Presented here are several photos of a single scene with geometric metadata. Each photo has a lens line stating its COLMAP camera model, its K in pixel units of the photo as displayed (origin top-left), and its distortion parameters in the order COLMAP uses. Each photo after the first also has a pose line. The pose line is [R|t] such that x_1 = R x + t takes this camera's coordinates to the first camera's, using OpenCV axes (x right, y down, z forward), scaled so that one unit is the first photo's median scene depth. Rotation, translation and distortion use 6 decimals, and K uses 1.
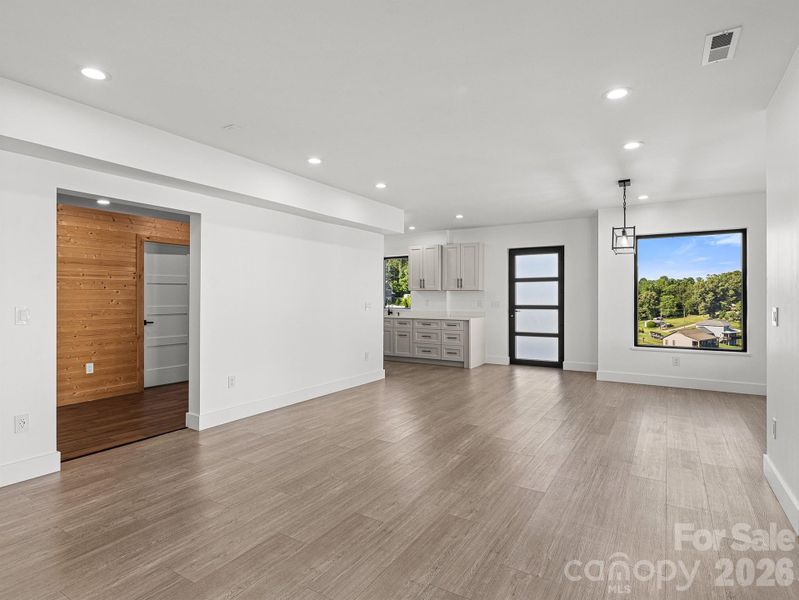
lens RADIAL K [[444.4, 0, 395.7], [0, 444.4, 294.3], [0, 0, 1]] dist [0.028636, -0.001369]
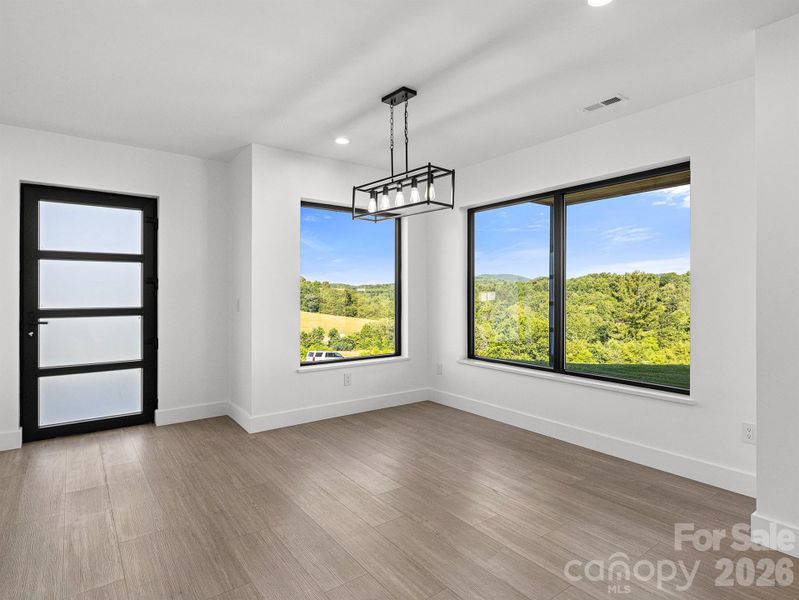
lens RADIAL K [[444.4, 0, 392.6], [0, 444.4, 294.6], [0, 0, 1]] dist [0.028636, -0.001369]
pose [[0.379923, -0.004909, 0.925005, -0.020343], [-0.010516, 0.999898, 0.009626, 0.000837], [-0.924958, -0.013384, 0.379833, 0.505927]]
